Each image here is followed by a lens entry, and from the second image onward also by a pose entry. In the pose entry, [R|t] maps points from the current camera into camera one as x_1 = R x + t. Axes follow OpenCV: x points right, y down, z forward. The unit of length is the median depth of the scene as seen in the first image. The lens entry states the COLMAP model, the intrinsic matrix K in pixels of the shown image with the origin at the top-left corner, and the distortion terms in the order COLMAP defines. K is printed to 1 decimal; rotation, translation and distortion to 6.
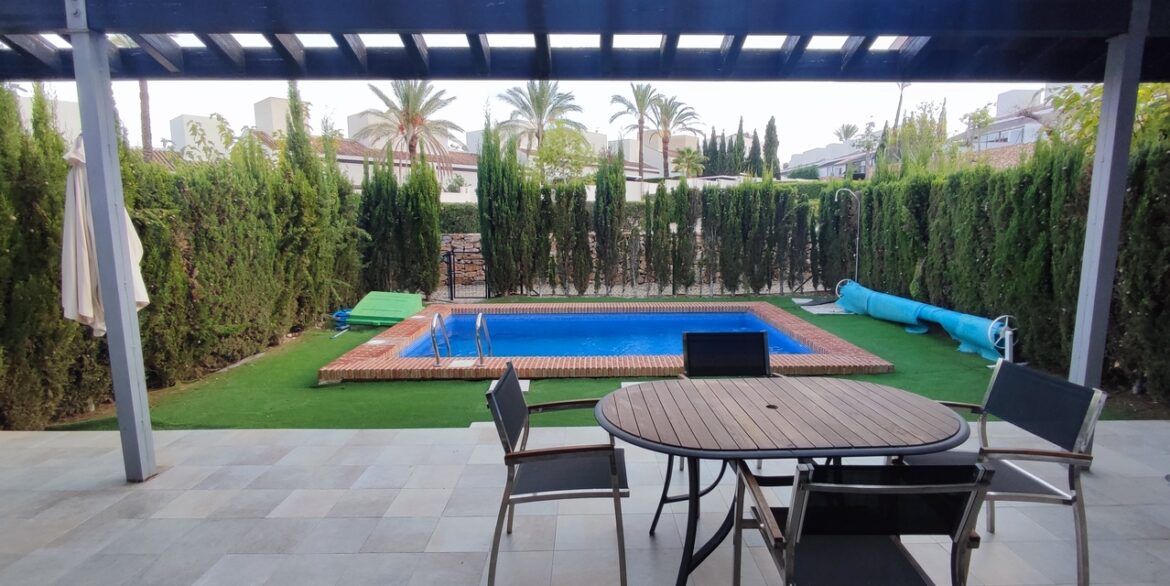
lens RADIAL K [[532.7, 0, 595.3], [0, 532.7, 285.9], [0, 0, 1]] dist [-0.009415, -0.000471]
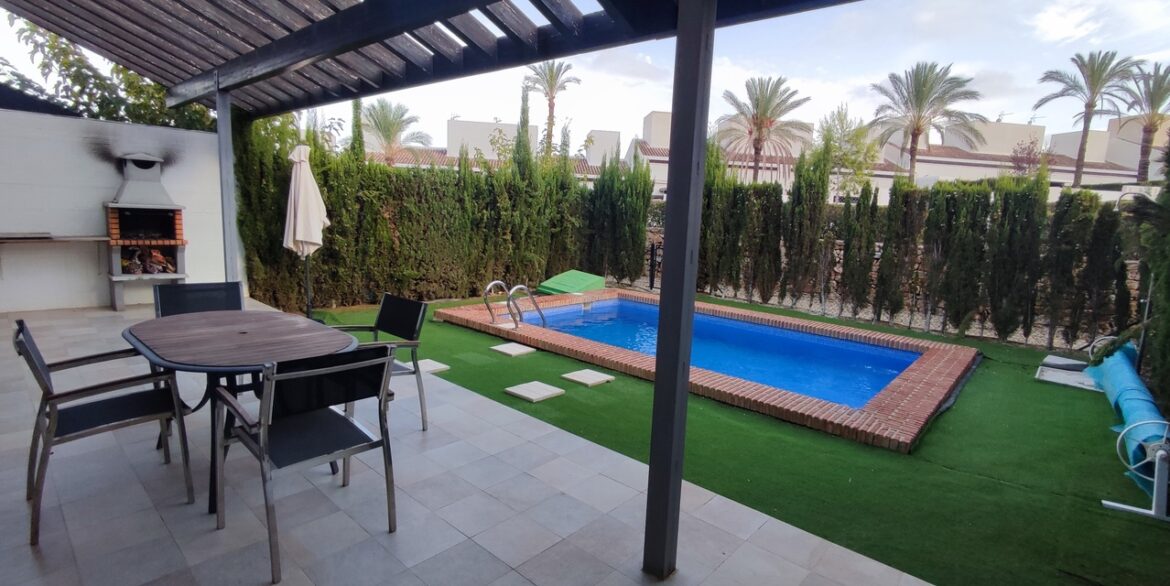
lens RADIAL K [[532.7, 0, 595.3], [0, 532.7, 285.9], [0, 0, 1]] dist [-0.009415, -0.000471]
pose [[0.743130, 0.134507, -0.655489, 0.387303], [-0.138771, 0.989271, 0.045675, -0.014463], [0.654600, 0.057020, 0.753822, 0.123146]]
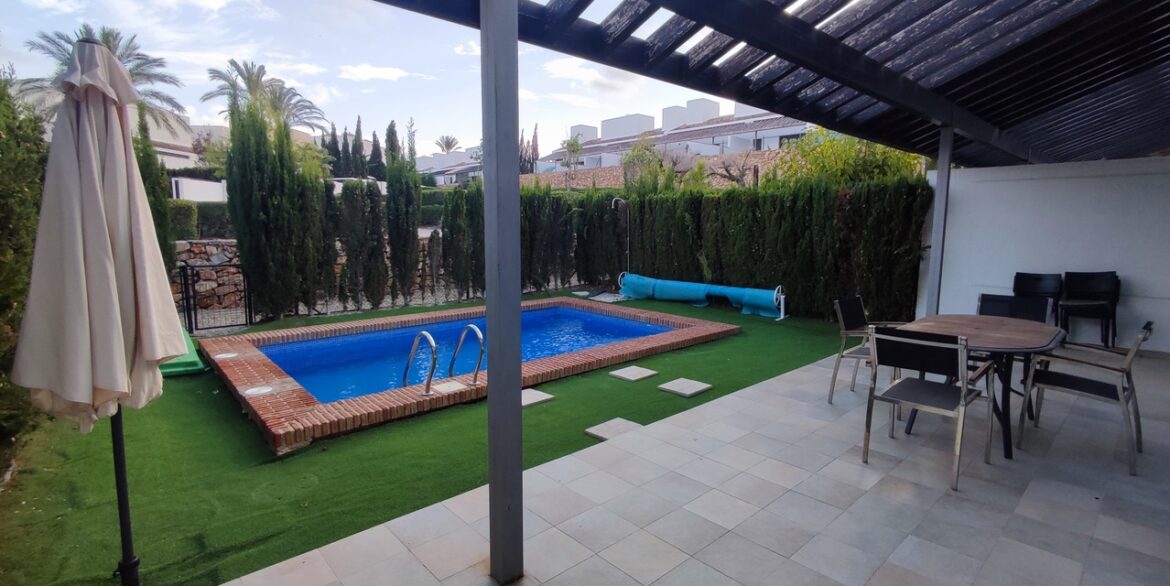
lens RADIAL K [[532.7, 0, 595.3], [0, 532.7, 285.9], [0, 0, 1]] dist [-0.009415, -0.000471]
pose [[0.748123, -0.071251, 0.659723, -0.361238], [0.078689, 0.996729, 0.018415, -0.007594], [-0.658877, 0.038136, 0.751283, 0.113518]]
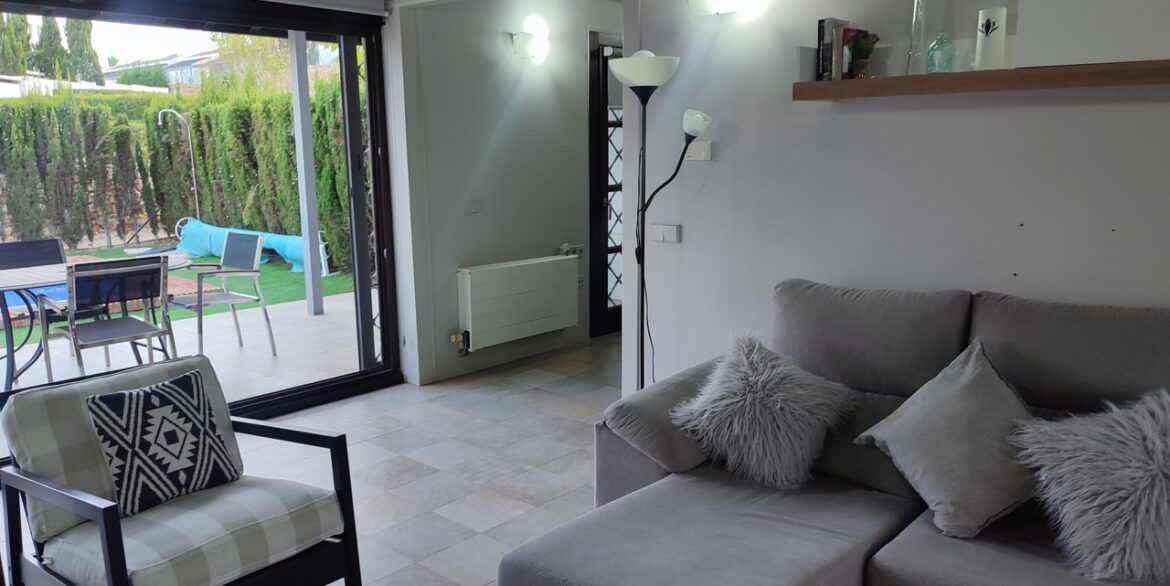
lens RADIAL K [[836.1, 0, 580.6], [0, 836.1, 294.7], [0, 0, 1]] dist [0.017702, -0.022888]
pose [[0.675761, -0.134793, 0.724691, -0.081794], [0.101611, 0.990787, 0.089537, 0.049570], [-0.730083, 0.013131, 0.683232, -0.343263]]
